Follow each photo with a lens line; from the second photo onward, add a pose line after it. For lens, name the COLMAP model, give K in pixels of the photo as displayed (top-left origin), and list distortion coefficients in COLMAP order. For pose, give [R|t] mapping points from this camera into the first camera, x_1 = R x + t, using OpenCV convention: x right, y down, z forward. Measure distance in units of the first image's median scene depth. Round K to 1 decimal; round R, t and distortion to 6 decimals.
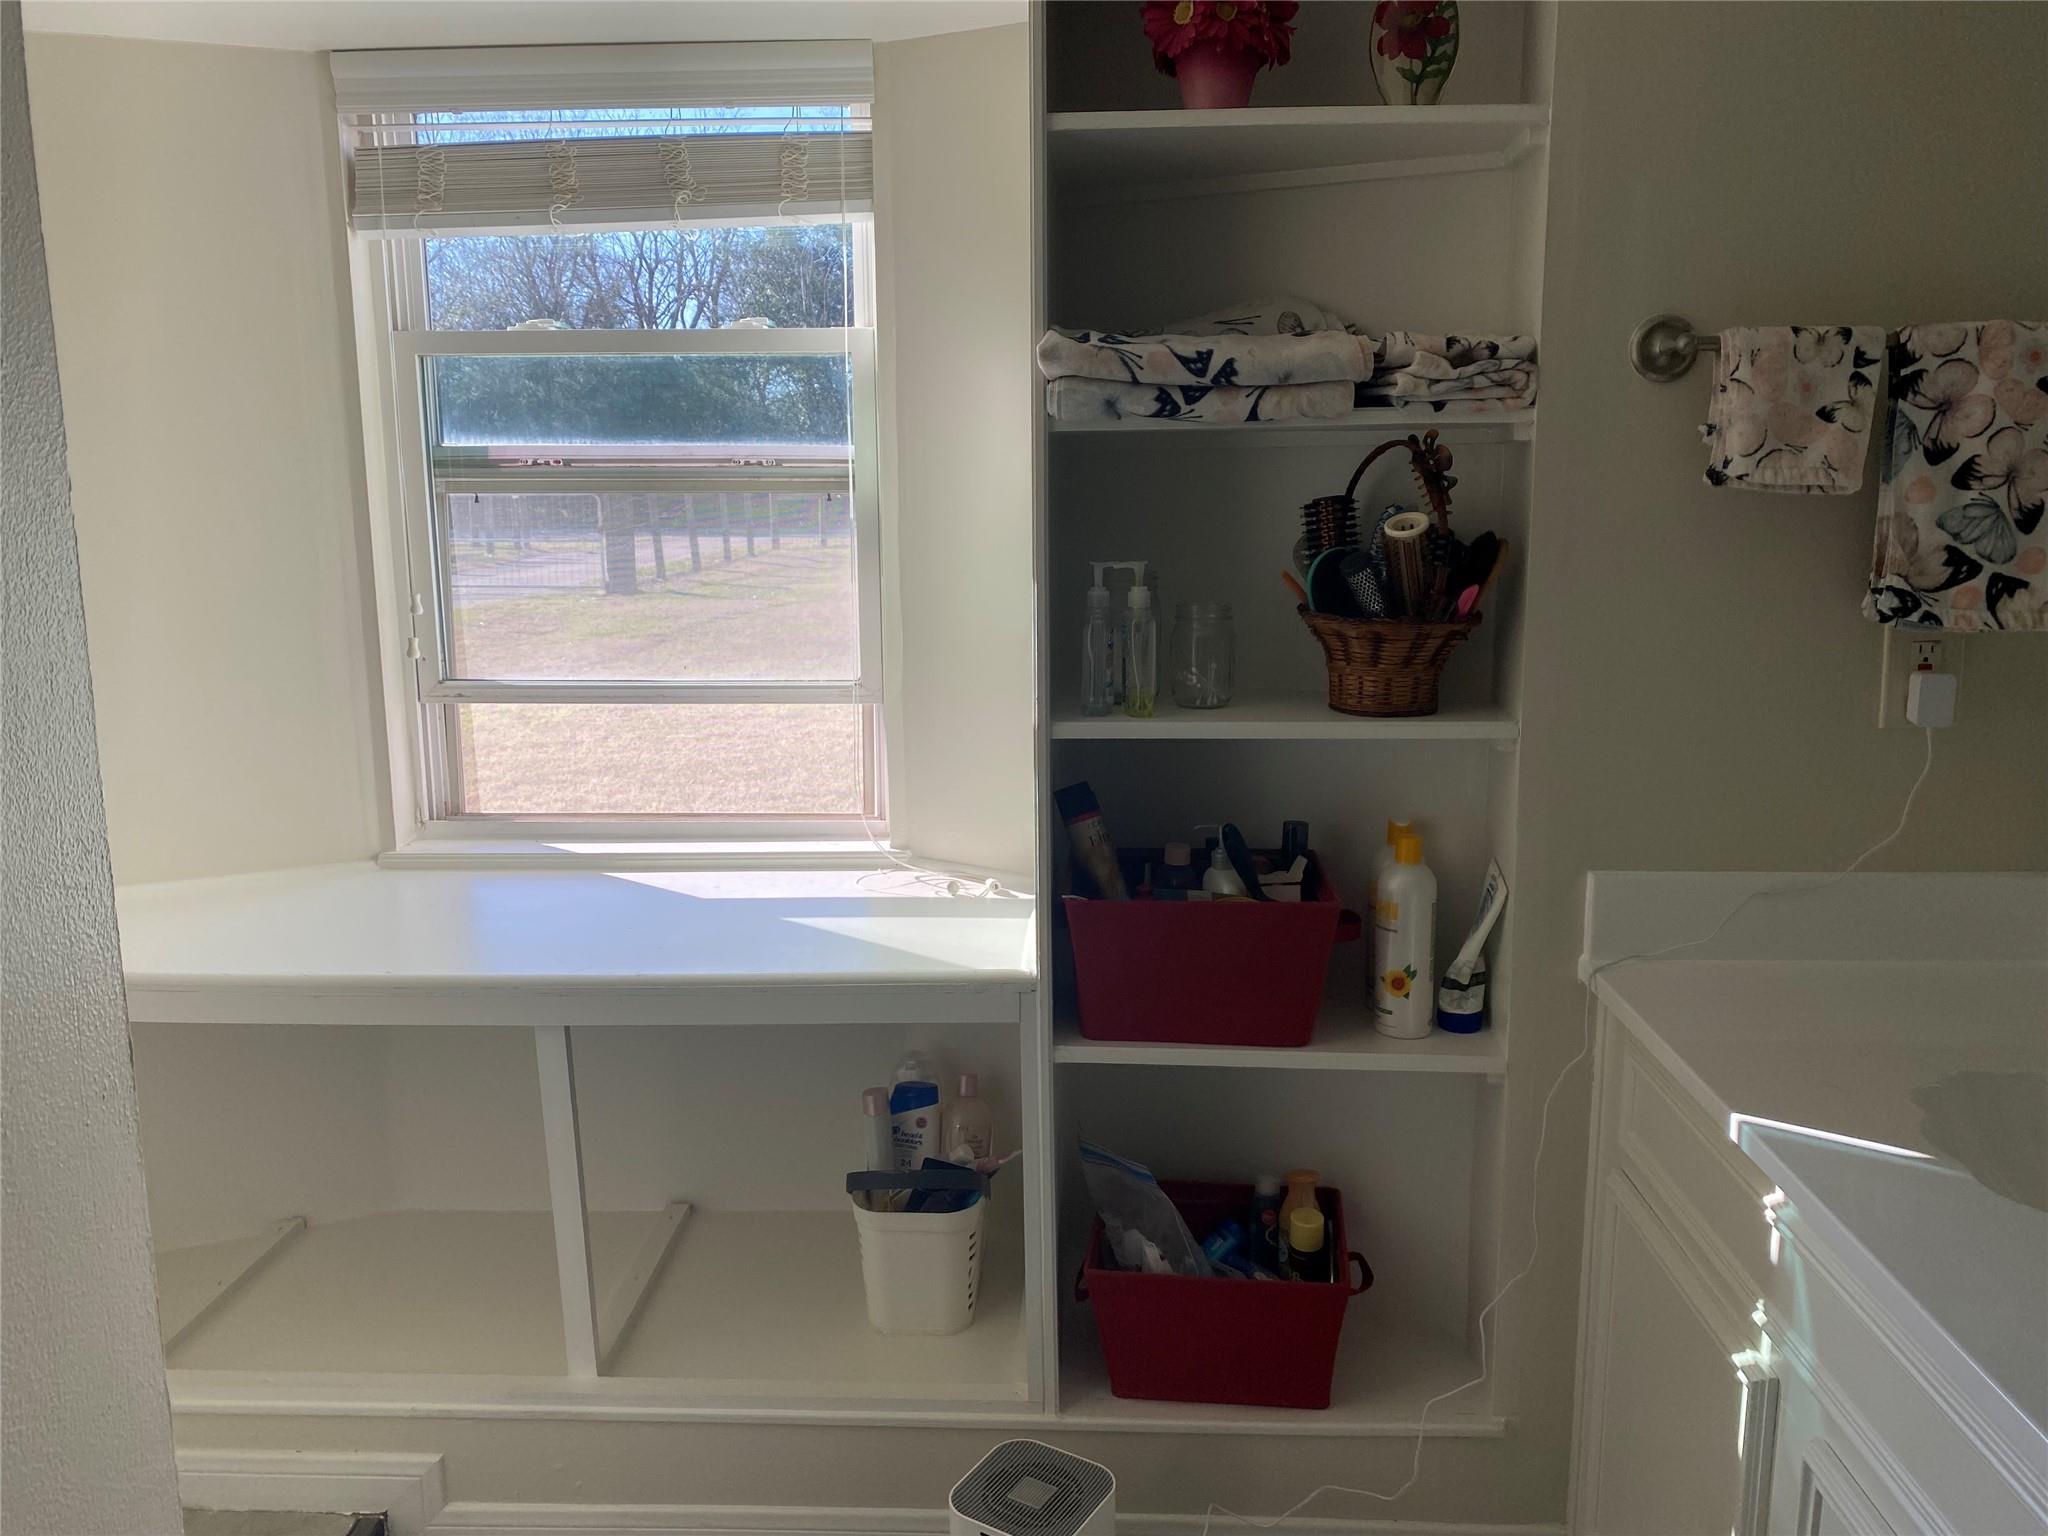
lens RADIAL K [[1548.8, 0, 1020.0], [0, 1548.8, 758.2], [0, 0, 1]] dist [0.053160, -0.073350]
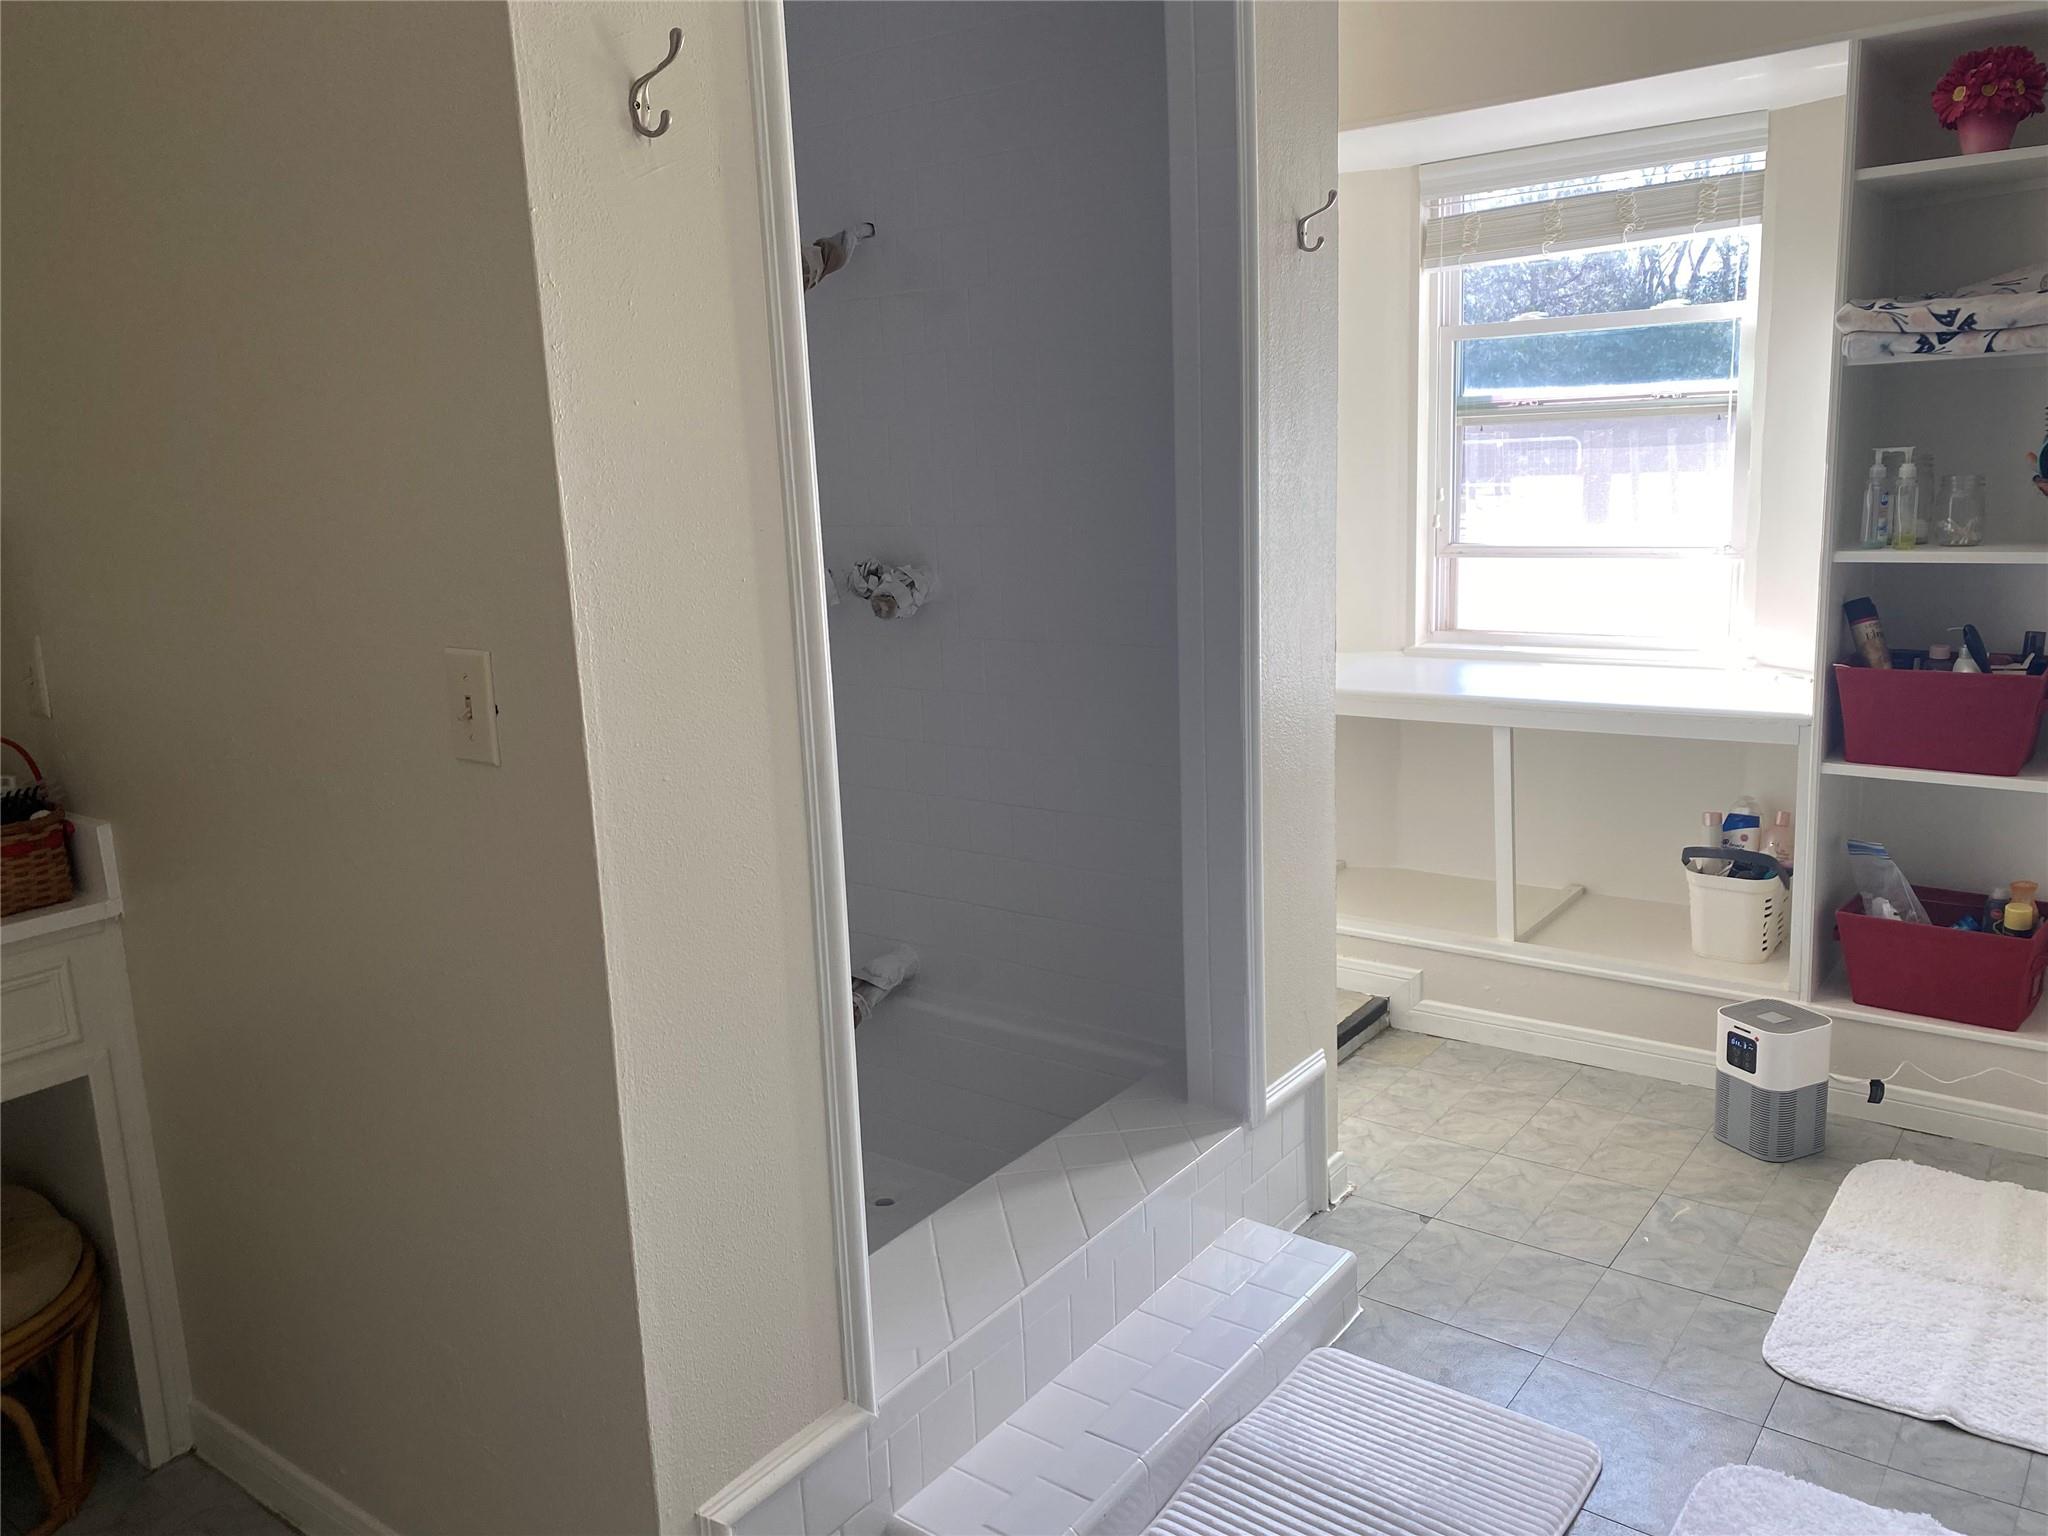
lens RADIAL K [[1548.8, 0, 1033.7], [0, 1548.8, 753.4], [0, 0, 1]] dist [0.053160, -0.073350]
pose [[0.829520, 0.079568, -0.552779, 0.222461], [-0.064342, 0.996824, 0.046930, 0.147799], [0.554757, -0.003362, 0.832005, -0.720042]]
